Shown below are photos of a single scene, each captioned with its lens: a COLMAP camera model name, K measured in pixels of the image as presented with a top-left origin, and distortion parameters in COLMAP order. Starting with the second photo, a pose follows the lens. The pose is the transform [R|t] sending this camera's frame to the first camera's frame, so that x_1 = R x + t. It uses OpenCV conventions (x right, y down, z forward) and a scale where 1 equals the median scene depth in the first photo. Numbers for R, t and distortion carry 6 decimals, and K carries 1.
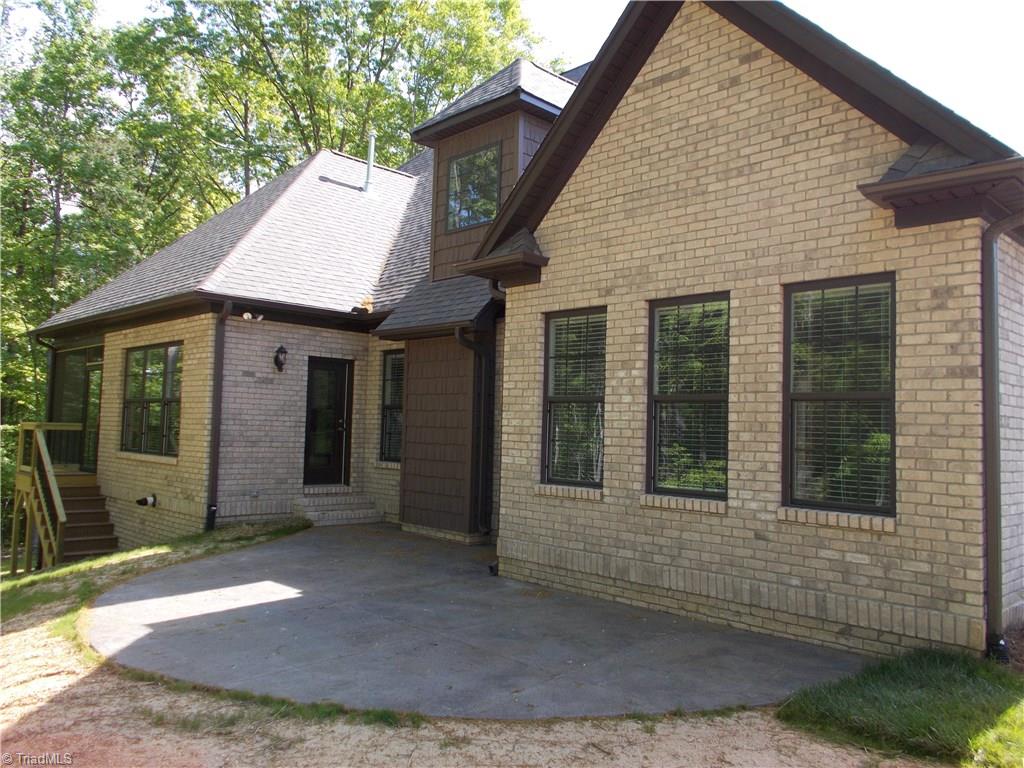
lens RADIAL K [[799.1, 0, 512.0], [0, 799.1, 384.6], [0, 0, 1]] dist [-0.016191, 0.019297]
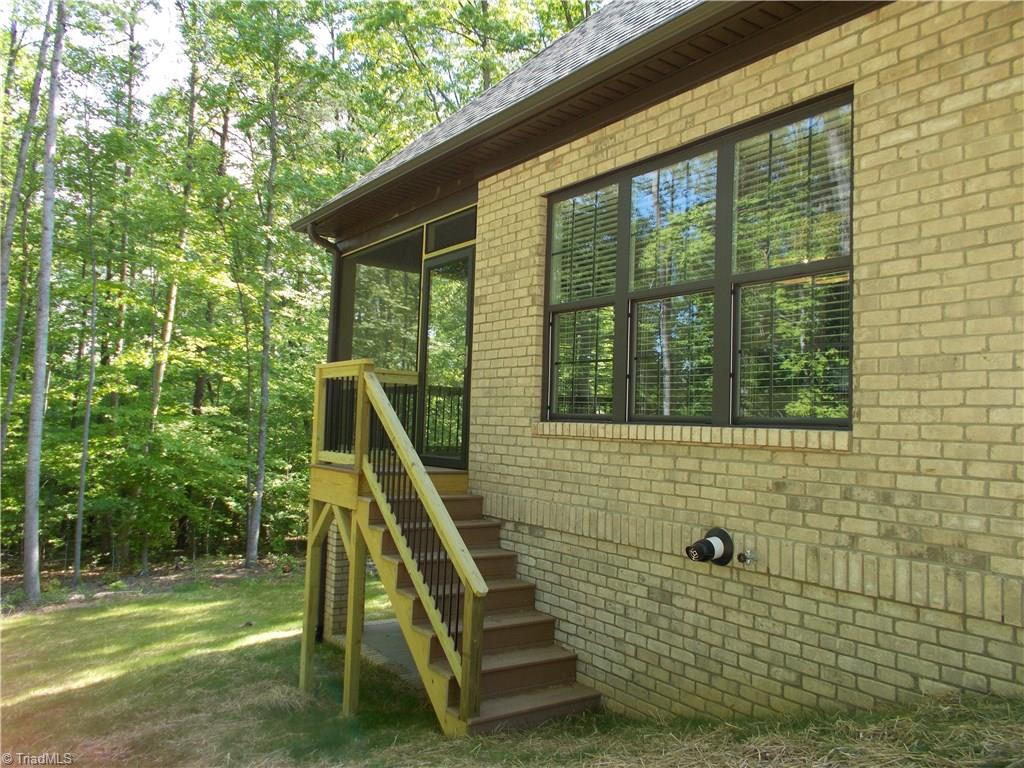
lens RADIAL K [[799.1, 0, 512.2], [0, 799.1, 381.6], [0, 0, 1]] dist [-0.016191, 0.019297]
pose [[0.986415, -0.000556, -0.164273, -0.437170], [-0.000103, 0.999992, -0.004001, 0.063299], [0.164274, 0.003963, 0.986407, 0.558237]]
